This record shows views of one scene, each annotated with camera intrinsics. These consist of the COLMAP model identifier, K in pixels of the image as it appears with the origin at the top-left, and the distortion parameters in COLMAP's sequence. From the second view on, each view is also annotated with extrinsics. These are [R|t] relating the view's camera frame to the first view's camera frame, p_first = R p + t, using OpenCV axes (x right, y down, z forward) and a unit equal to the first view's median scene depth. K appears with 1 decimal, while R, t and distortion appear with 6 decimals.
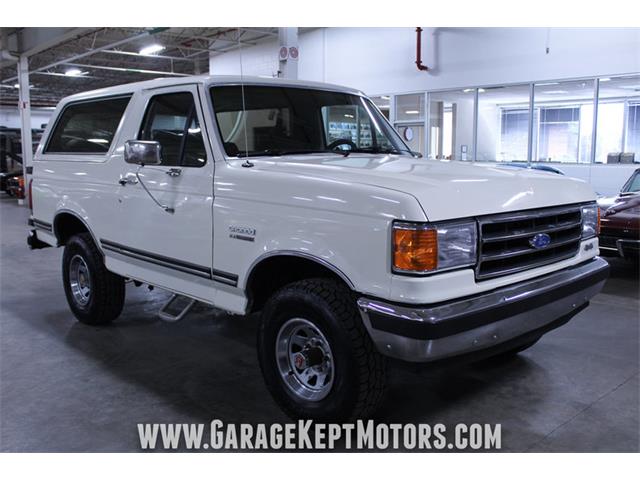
lens RADIAL K [[642.9, 0, 320.0], [0, 642.9, 240.0], [0, 0, 1]] dist [-0.162814, 0.193026]
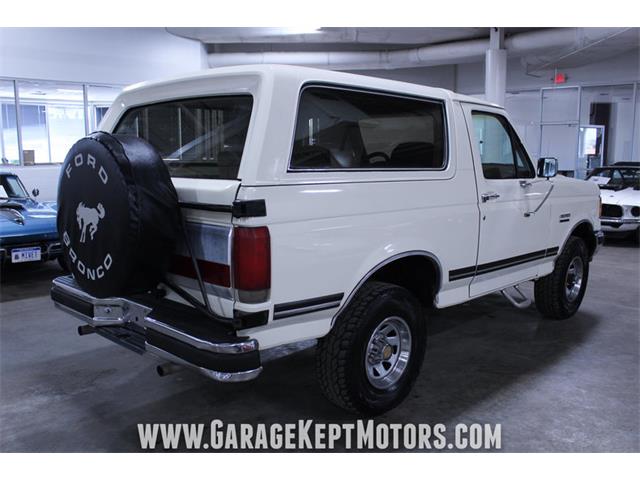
lens RADIAL K [[603.9, 0, 320.0], [0, 603.9, 240.0], [0, 0, 1]] dist [-0.141773, 0.137889]
pose [[-0.047886, -0.146893, 0.987993, -1.406841], [0.128016, 0.980068, 0.151920, -0.232798], [-0.990615, 0.133753, -0.028126, 1.497236]]
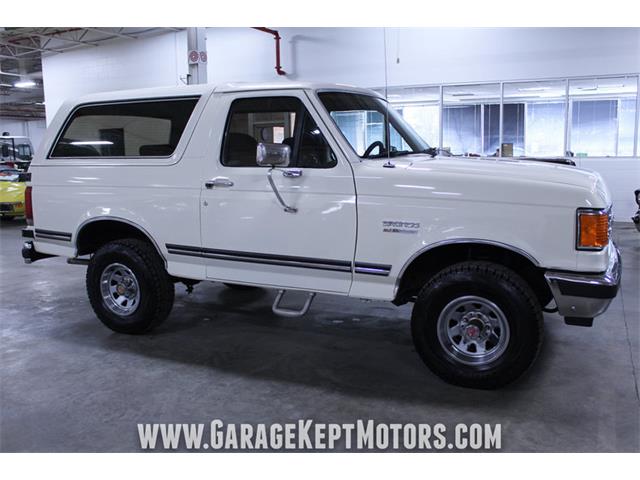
lens RADIAL K [[603.9, 0, 320.0], [0, 603.9, 240.0], [0, 0, 1]] dist [-0.141773, 0.137889]
pose [[0.934524, -0.065382, 0.349844, -0.566097], [0.061140, 0.997860, 0.023169, -0.018784], [-0.350610, -0.000263, 0.936521, 0.060291]]
